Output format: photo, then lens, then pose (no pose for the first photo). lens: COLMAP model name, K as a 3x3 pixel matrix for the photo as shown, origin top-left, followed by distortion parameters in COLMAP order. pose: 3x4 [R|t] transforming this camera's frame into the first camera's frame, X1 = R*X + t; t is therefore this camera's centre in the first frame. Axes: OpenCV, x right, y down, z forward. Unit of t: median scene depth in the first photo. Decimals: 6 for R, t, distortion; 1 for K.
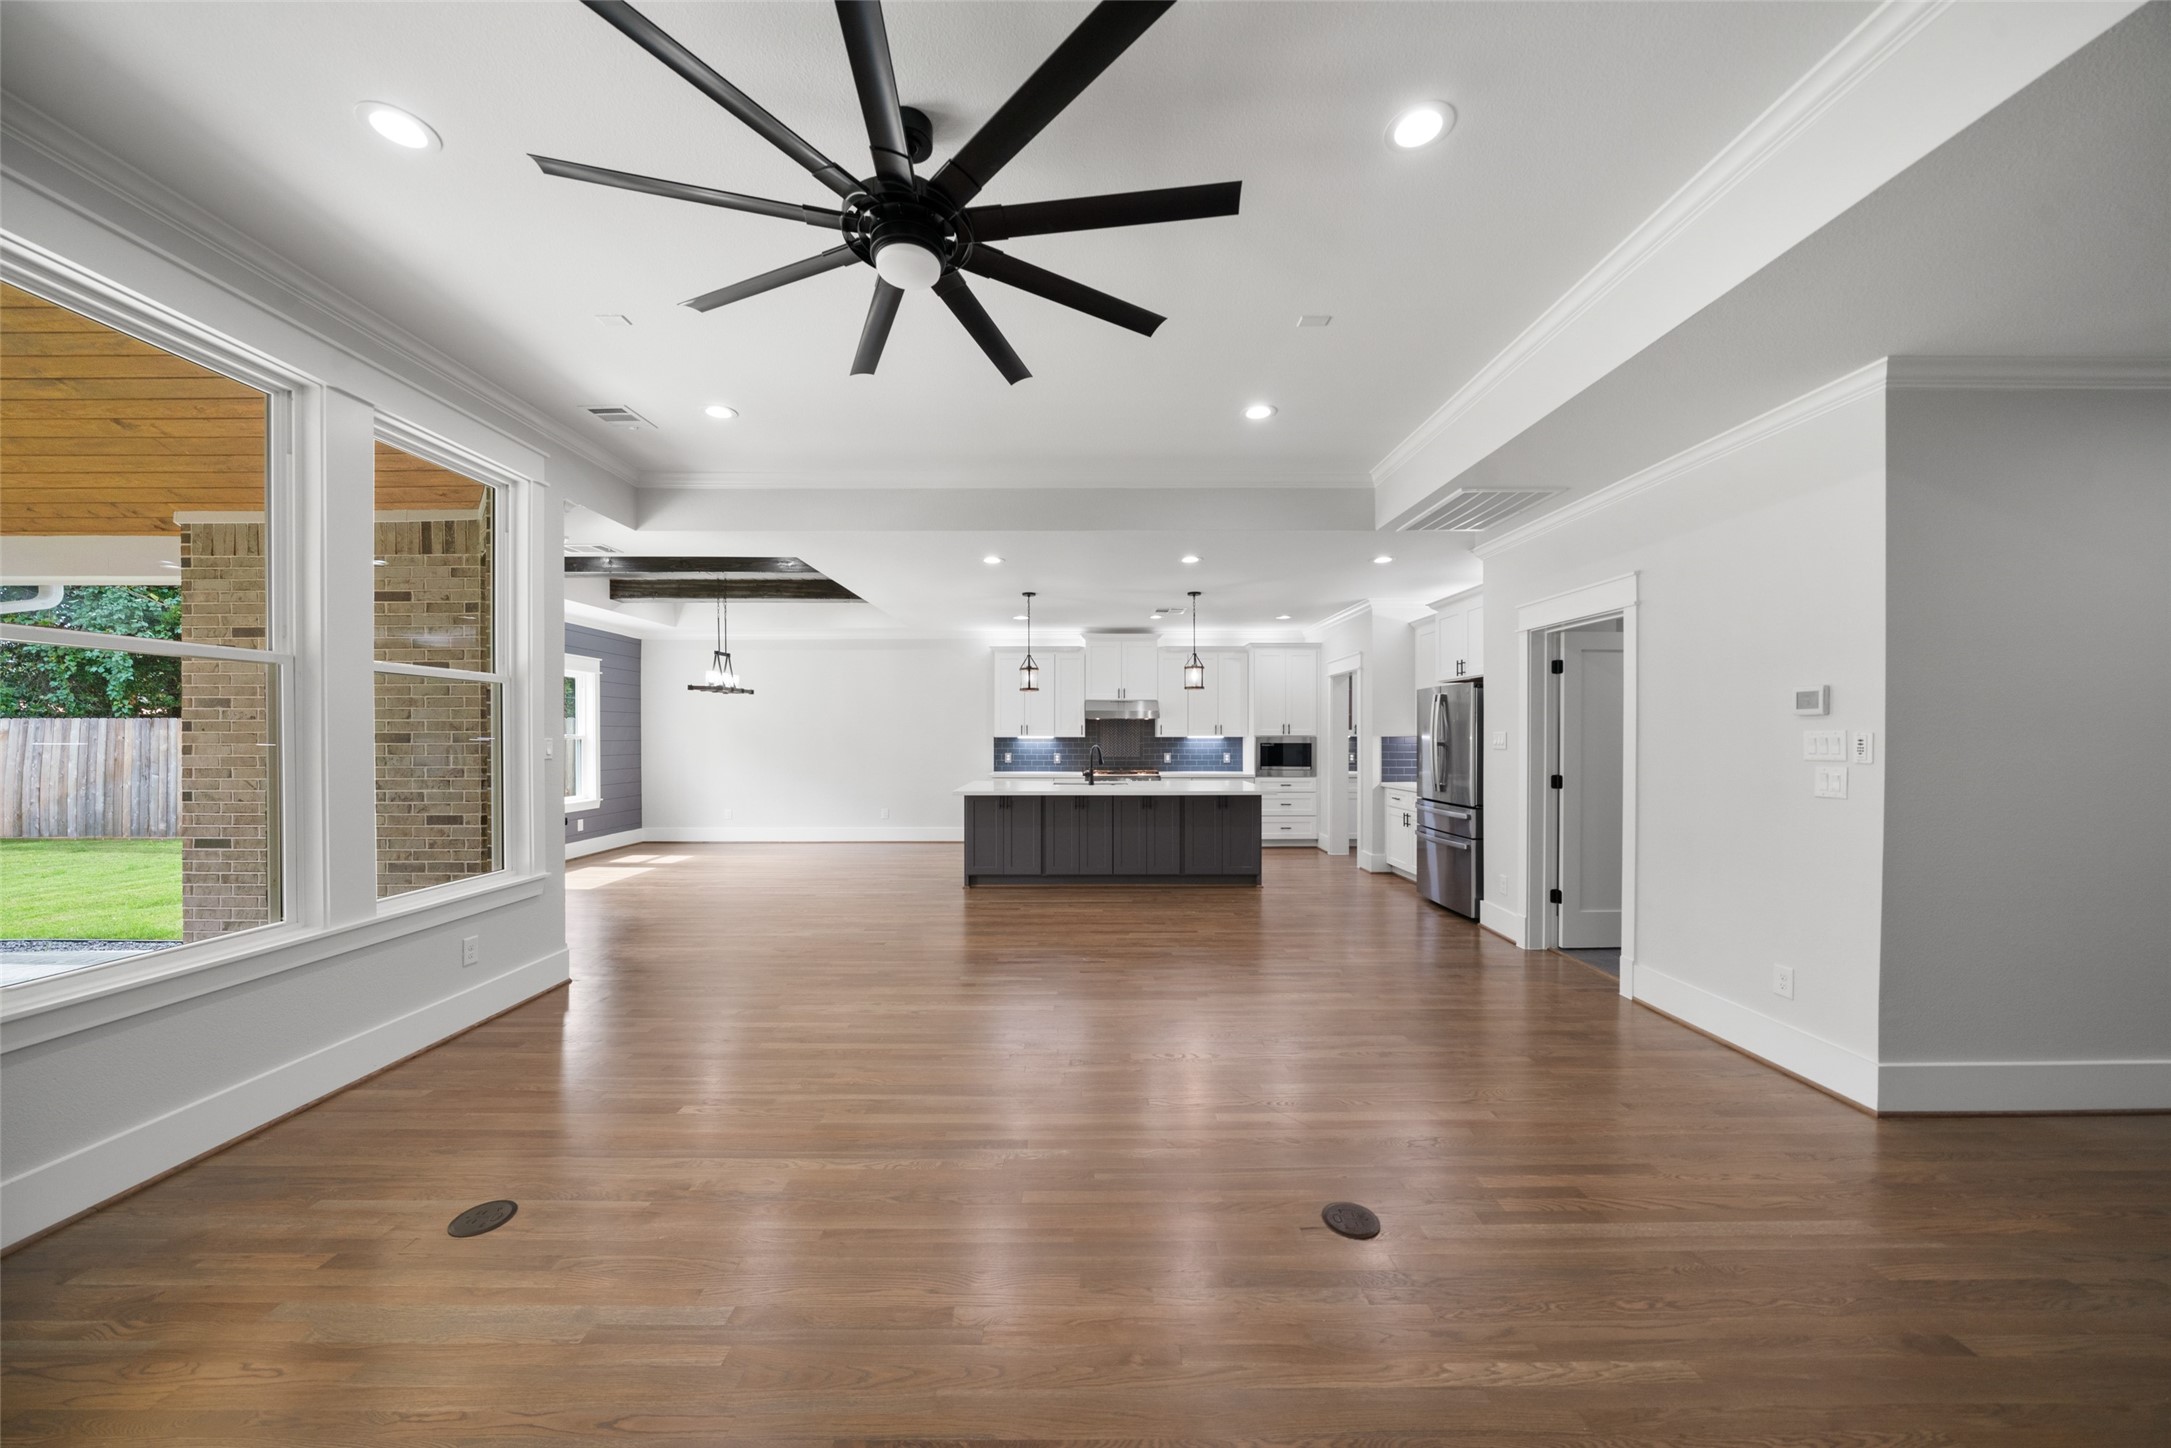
lens RADIAL K [[743.0, 0, 1077.0], [0, 743.0, 739.0], [0, 0, 1]] dist [-0.007895, 0.000034]
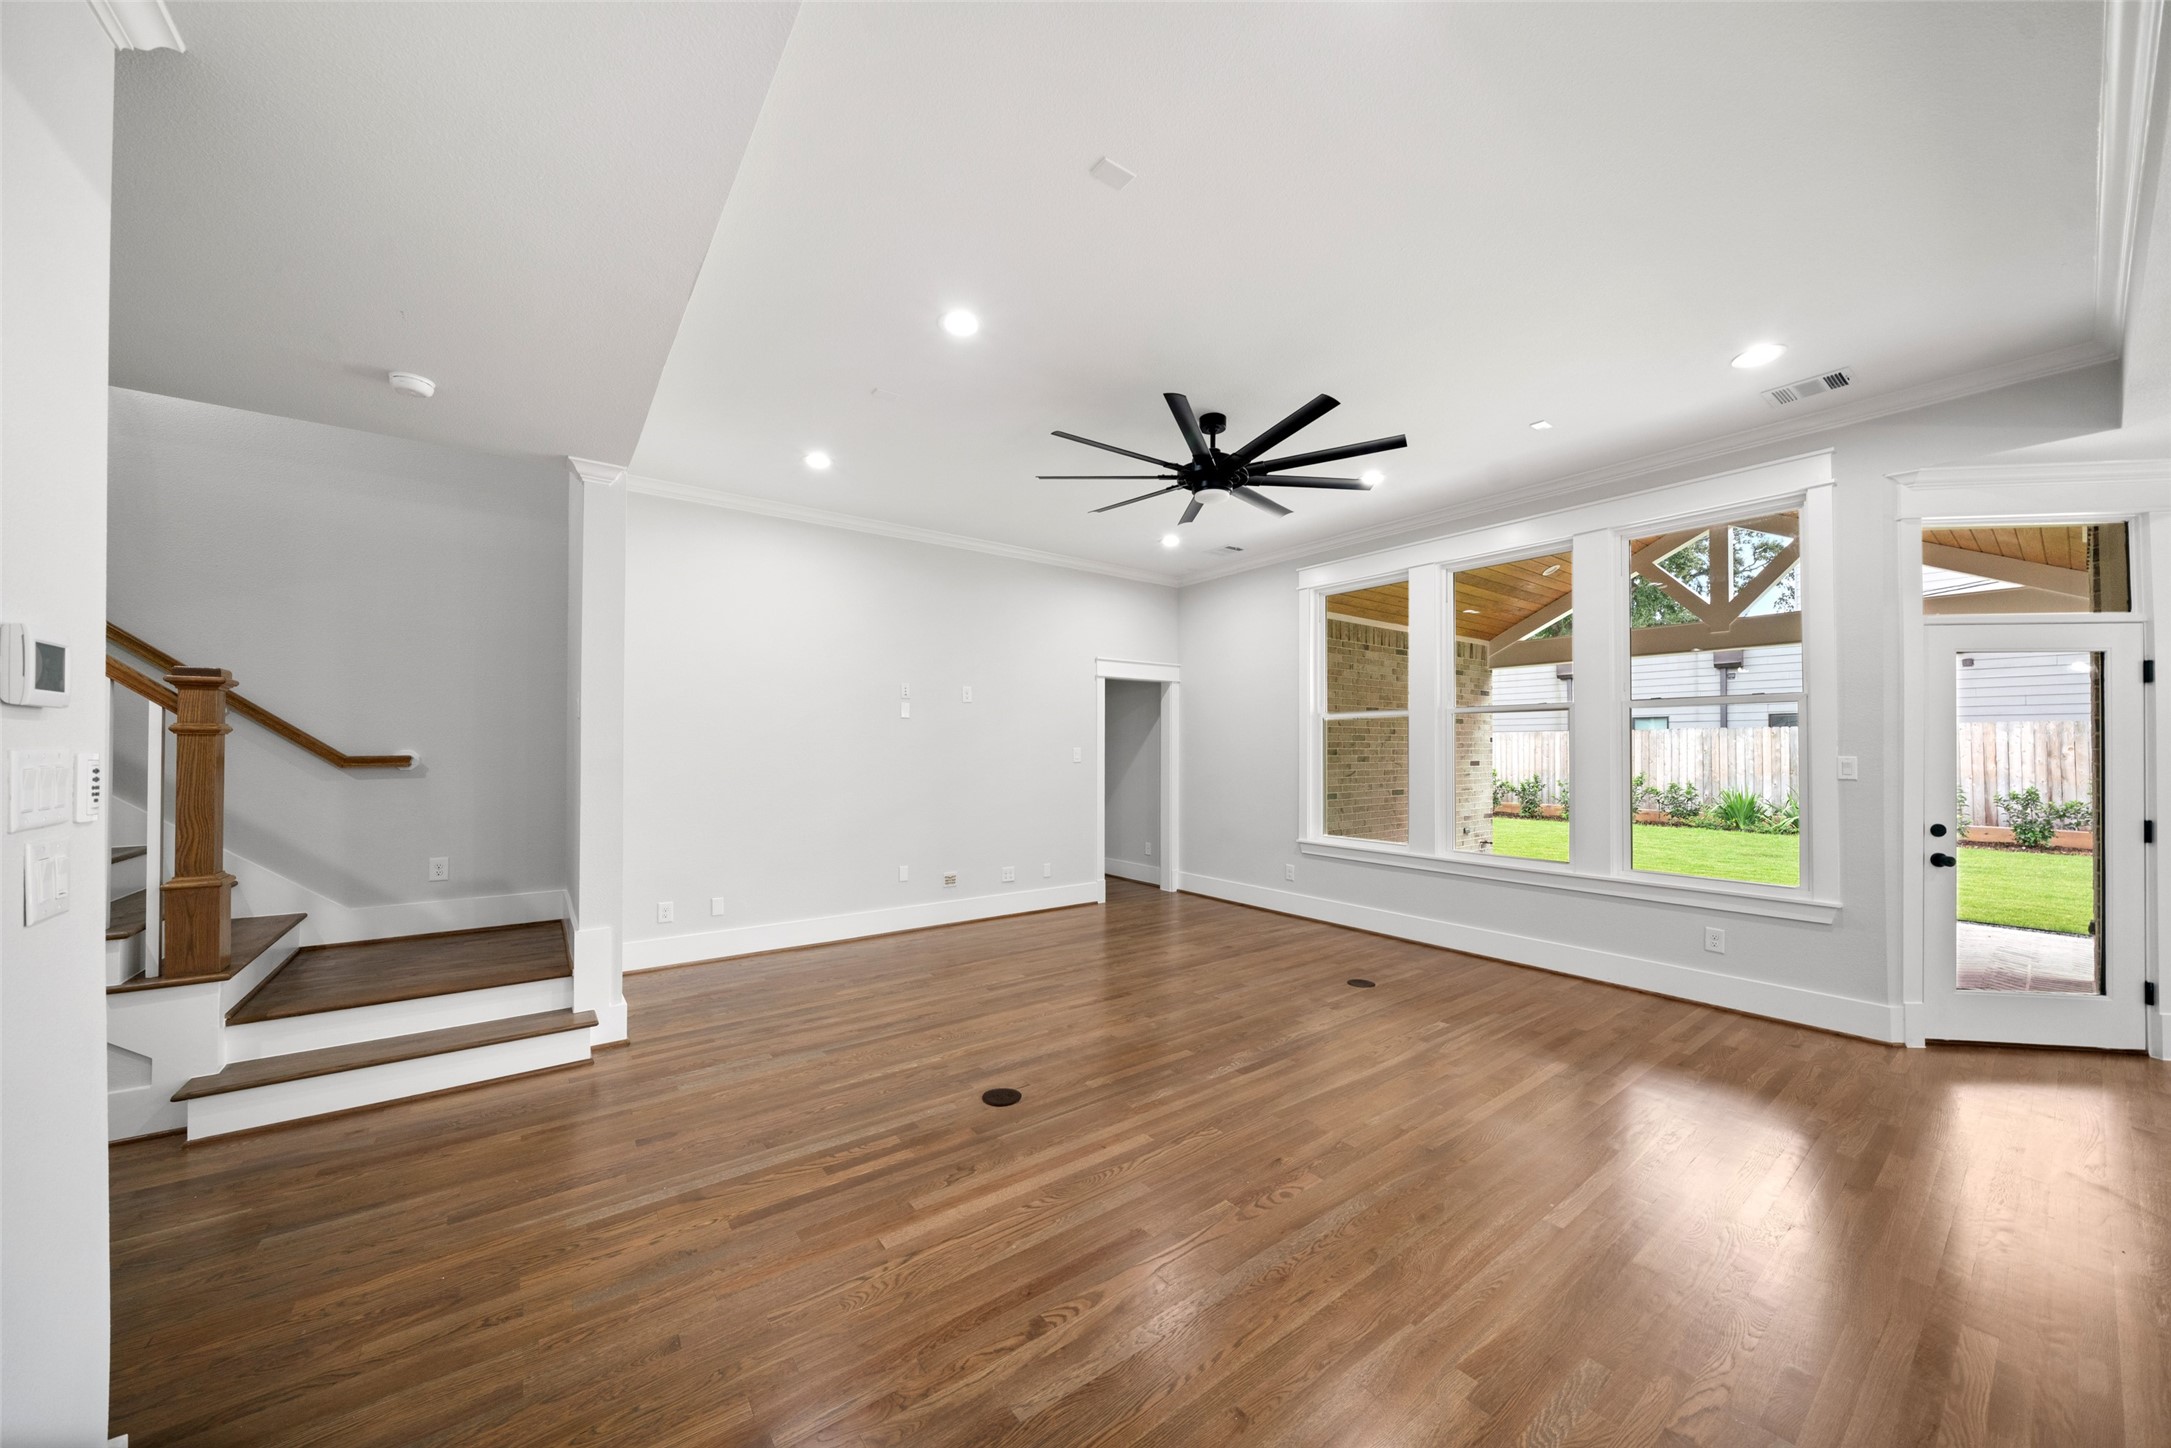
lens RADIAL K [[753.4, 0, 1078.1], [0, 753.4, 735.5], [0, 0, 1]] dist [-0.008325, 0.000258]
pose [[-0.803077, -0.009612, -0.595798, 0.267642], [-0.003861, 0.999933, -0.010928, -0.005935], [0.595863, -0.006475, -0.803060, 0.539167]]
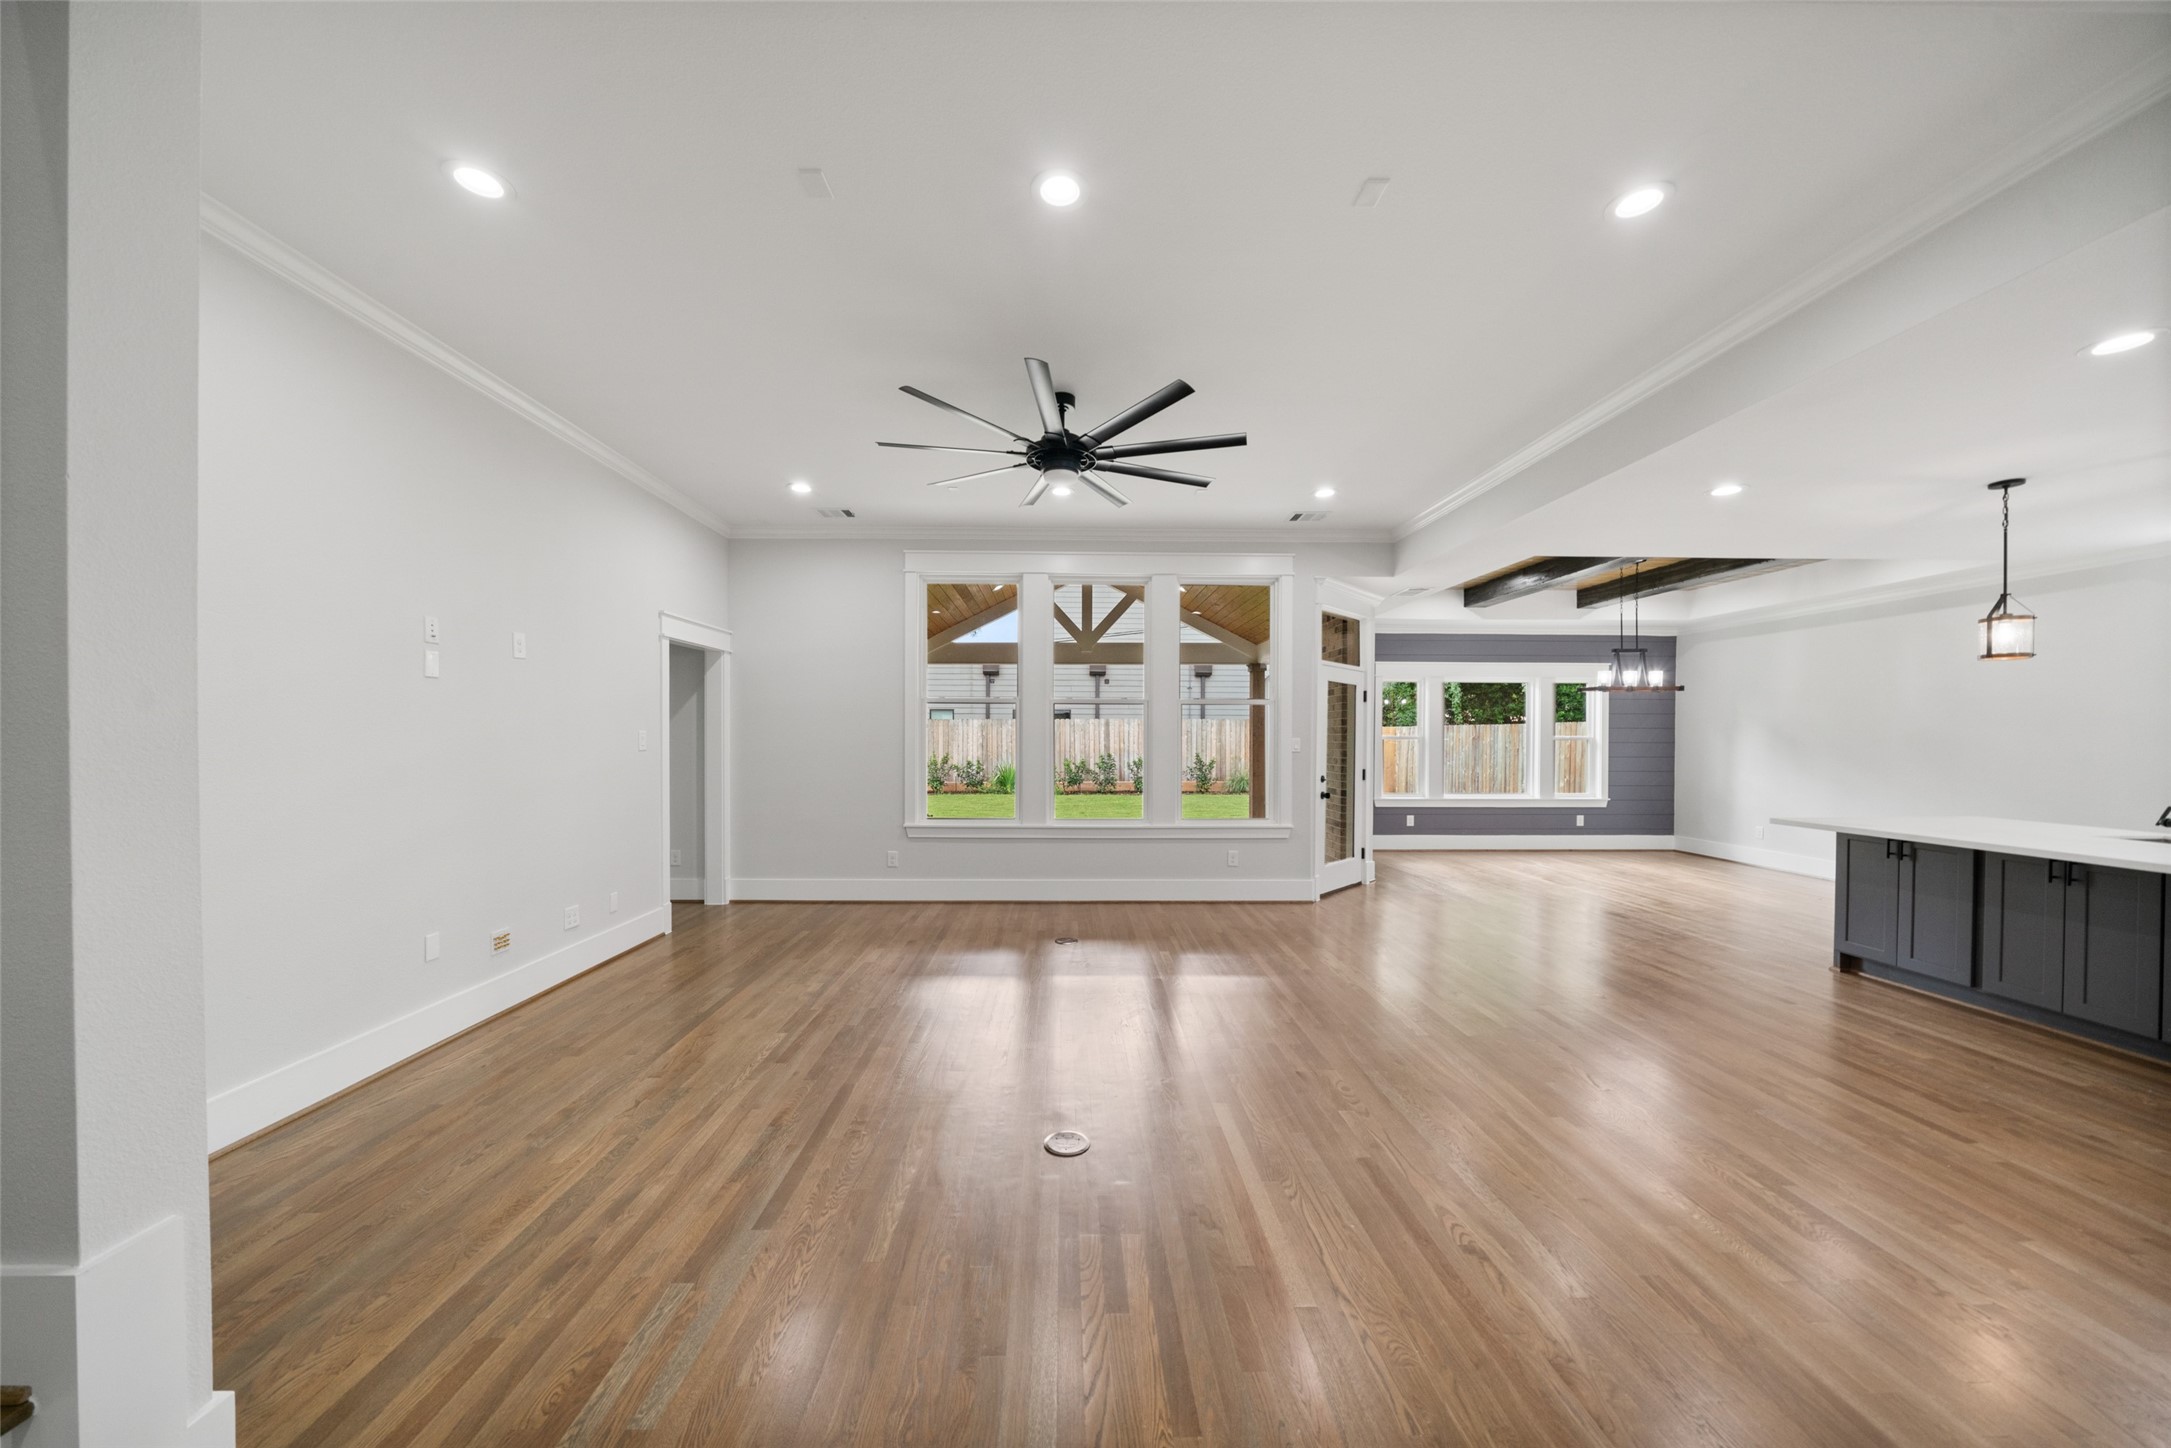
lens RADIAL K [[743.0, 0, 1077.0], [0, 743.0, 739.0], [0, 0, 1]] dist [-0.007895, 0.000034]
pose [[0.019109, 0.005962, -0.999800, 0.374017], [-0.008882, 0.999944, 0.005793, -0.001618], [0.999778, 0.008769, 0.019161, 0.238218]]
